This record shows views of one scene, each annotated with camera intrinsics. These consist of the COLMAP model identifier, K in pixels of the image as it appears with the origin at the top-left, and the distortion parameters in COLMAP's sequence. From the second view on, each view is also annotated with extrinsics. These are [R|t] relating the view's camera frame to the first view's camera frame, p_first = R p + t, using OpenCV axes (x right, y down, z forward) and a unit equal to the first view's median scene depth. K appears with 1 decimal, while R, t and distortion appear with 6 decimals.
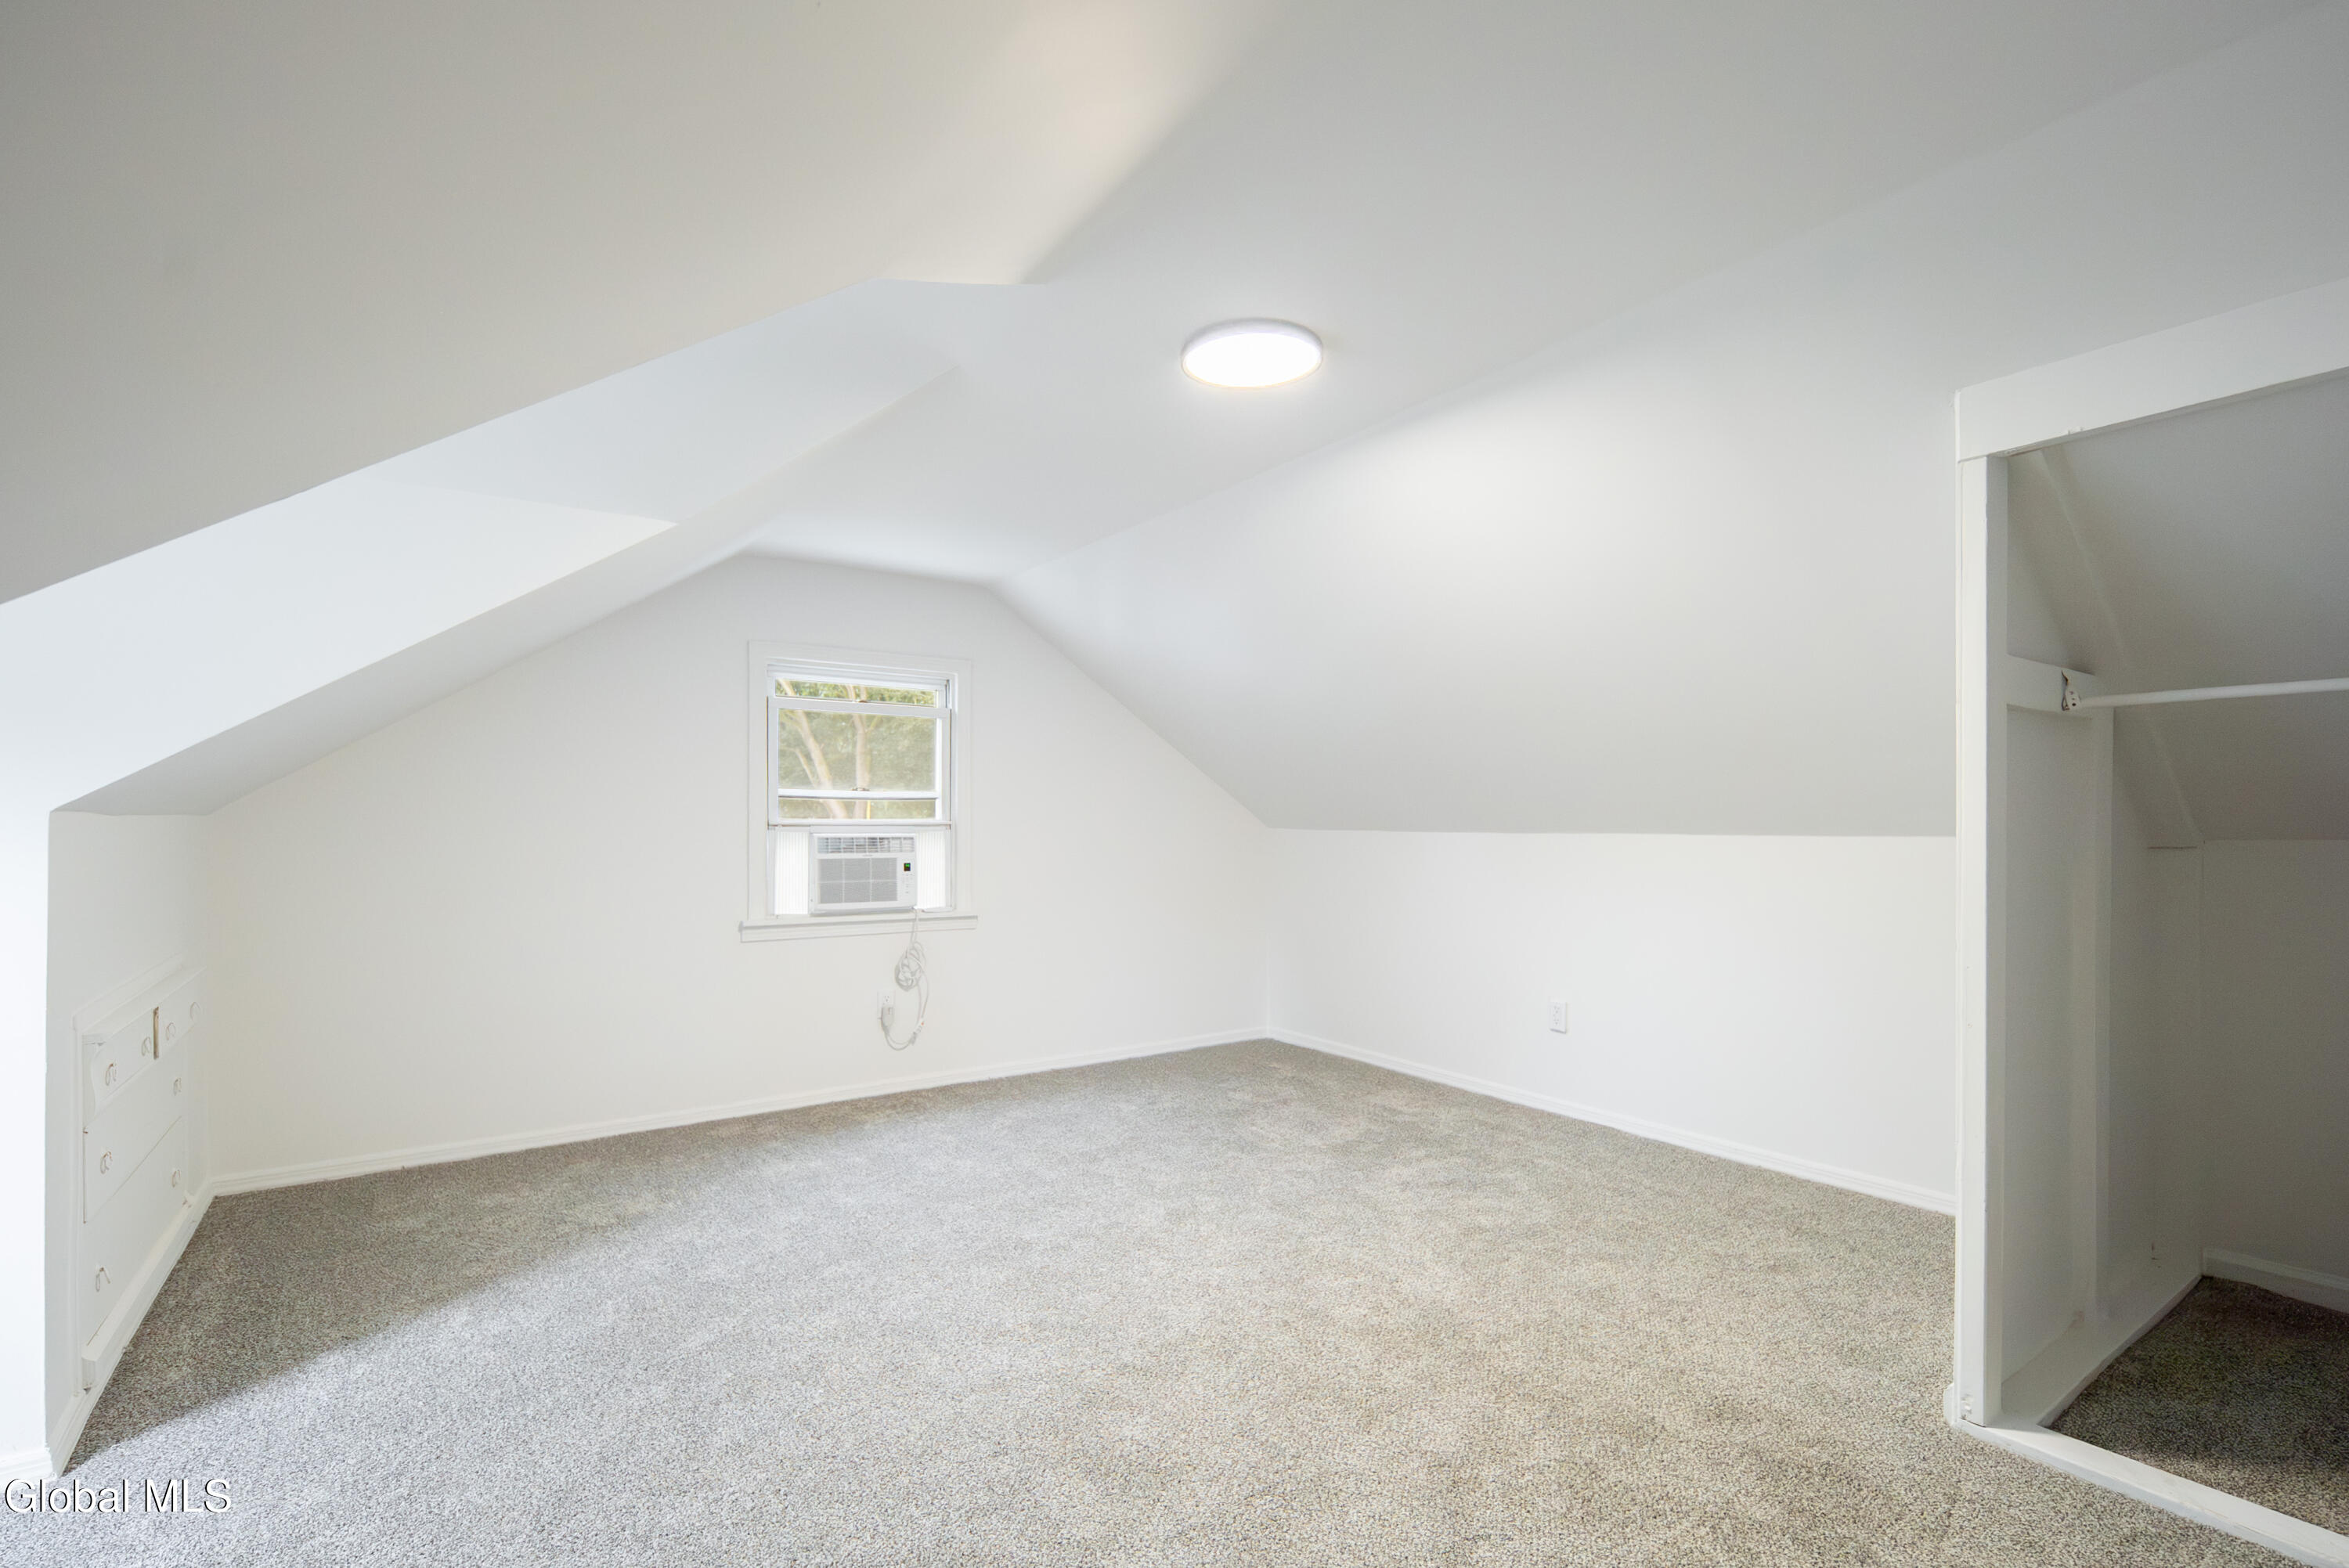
lens RADIAL K [[1066.6, 0, 1204.2], [0, 1066.6, 820.9], [0, 0, 1]] dist [0.006239, -0.001287]
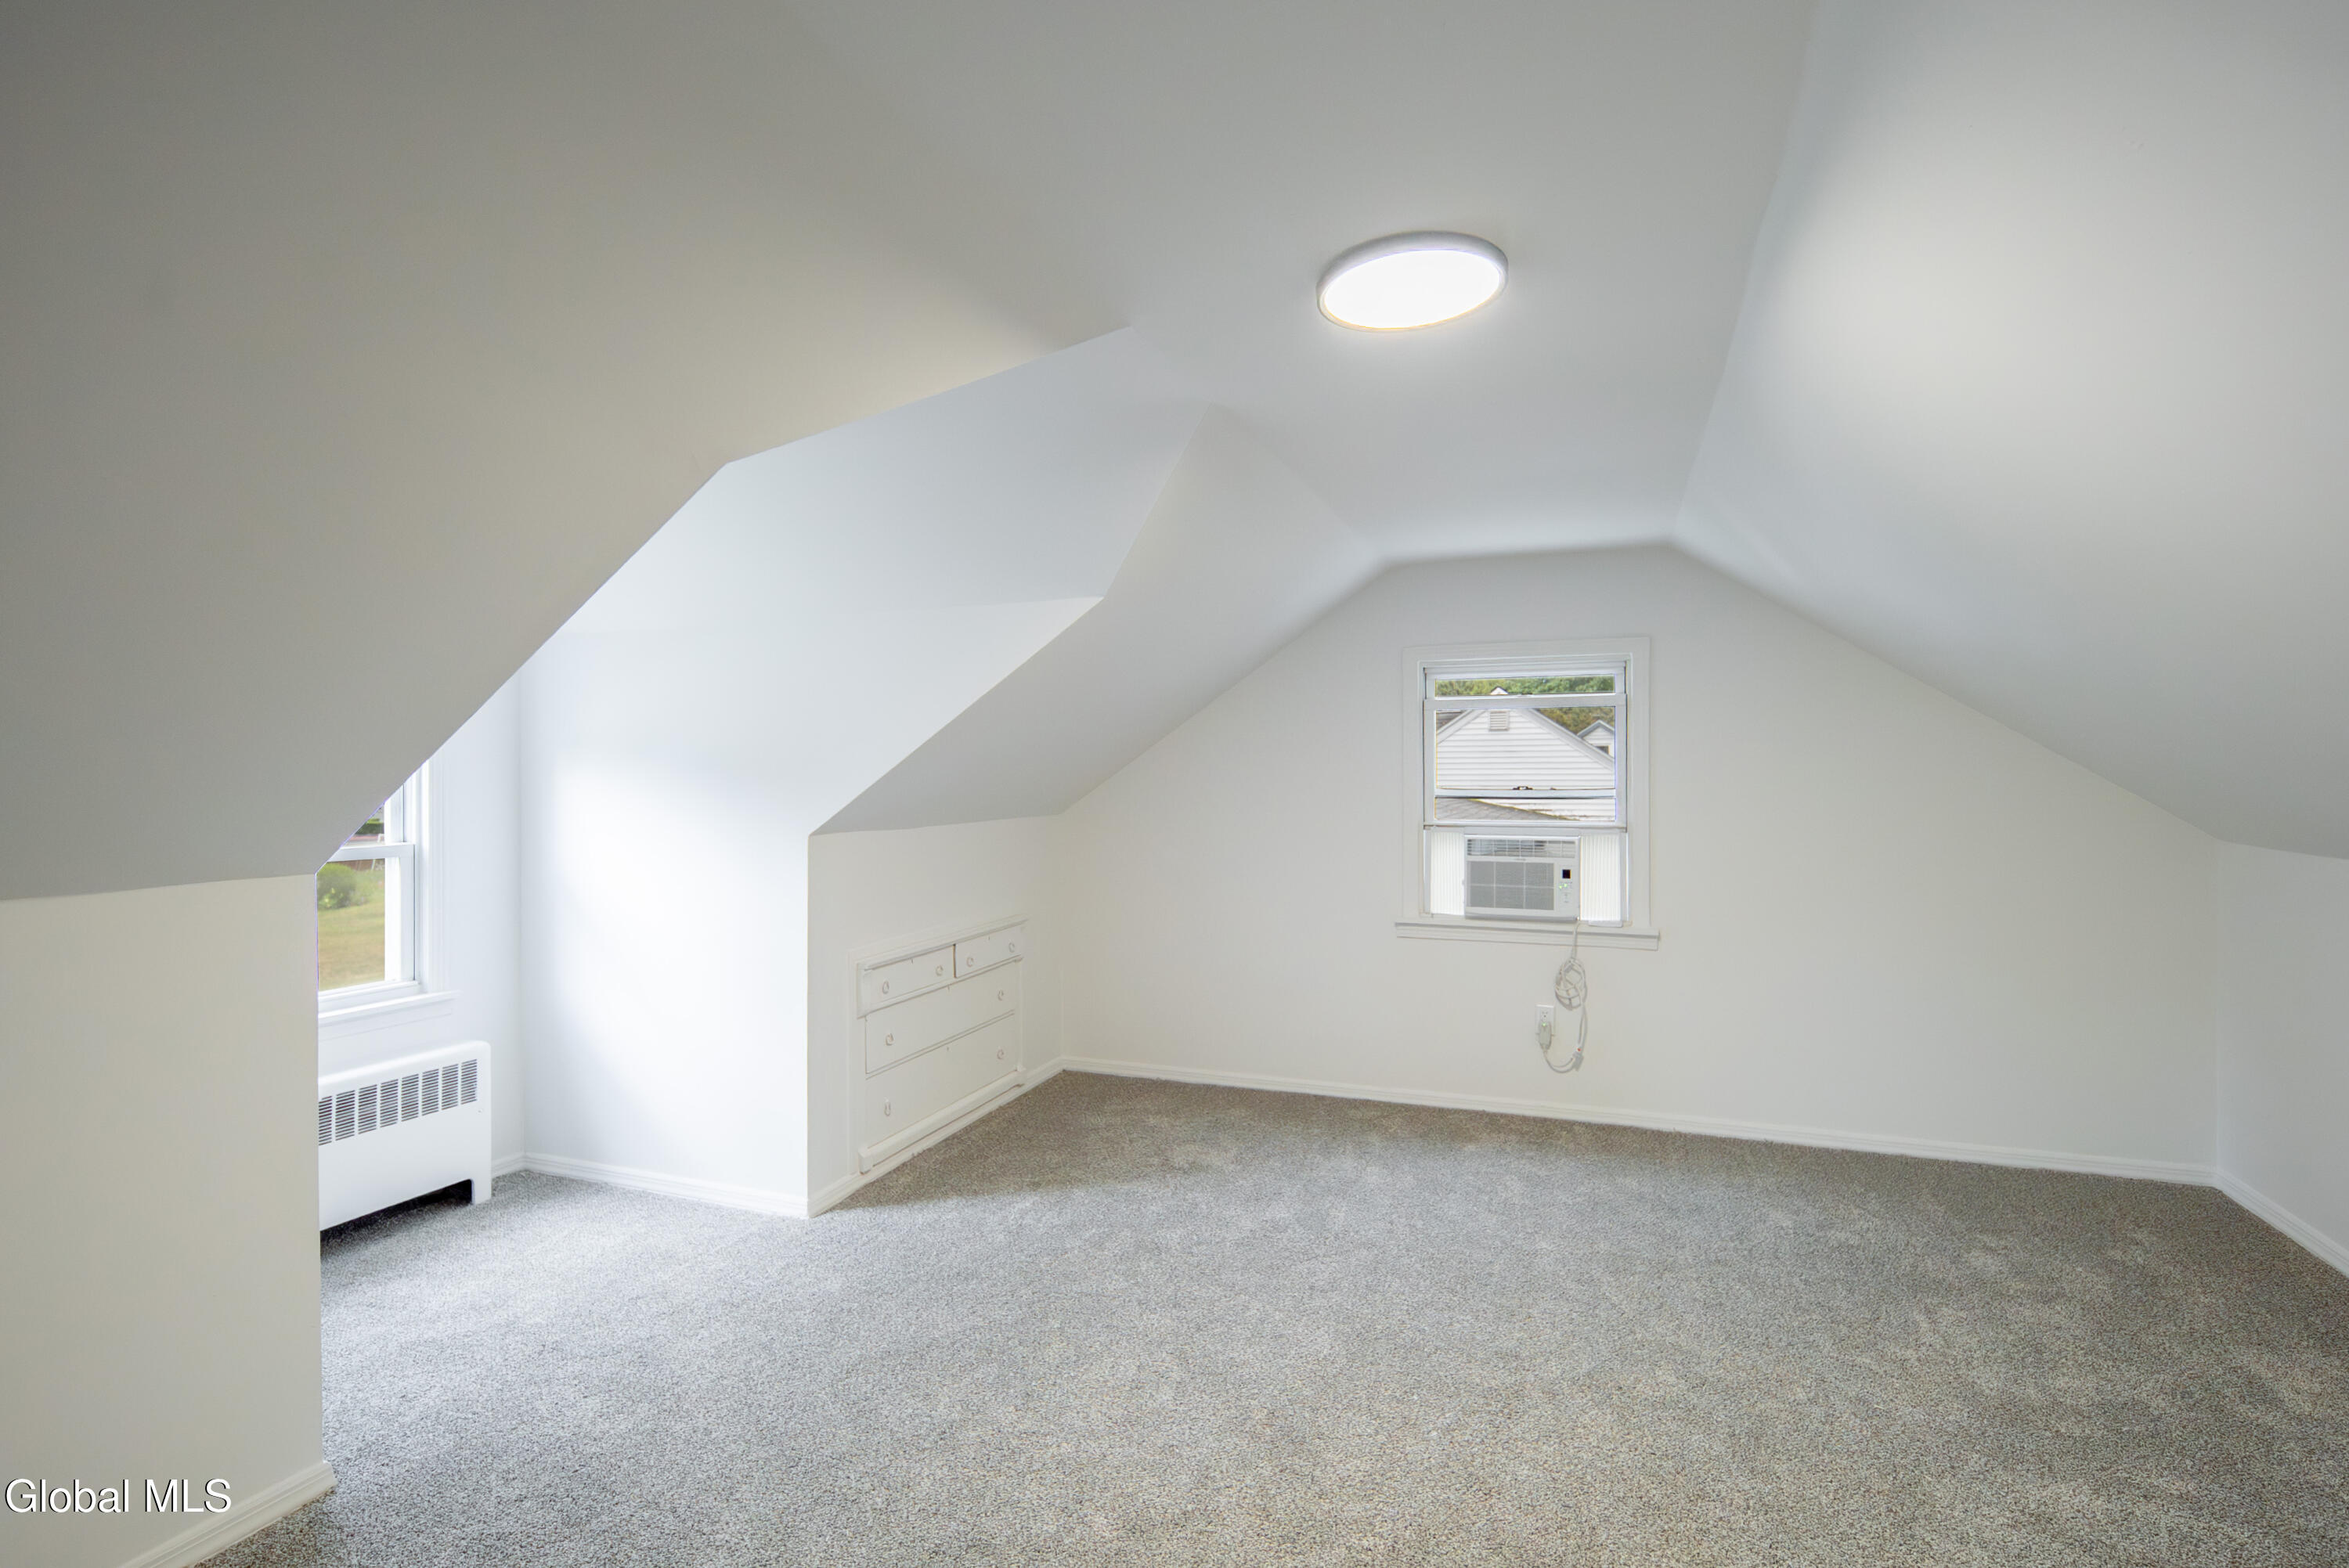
lens RADIAL K [[1066.6, 0, 1181.2], [0, 1066.6, 783.9], [0, 0, 1]] dist [0.006239, -0.001287]
pose [[0.562026, 0.002713, -0.827115, 0.303506], [0.006001, 0.999955, 0.007357, -0.044218], [0.827098, -0.009098, 0.561984, 0.228792]]
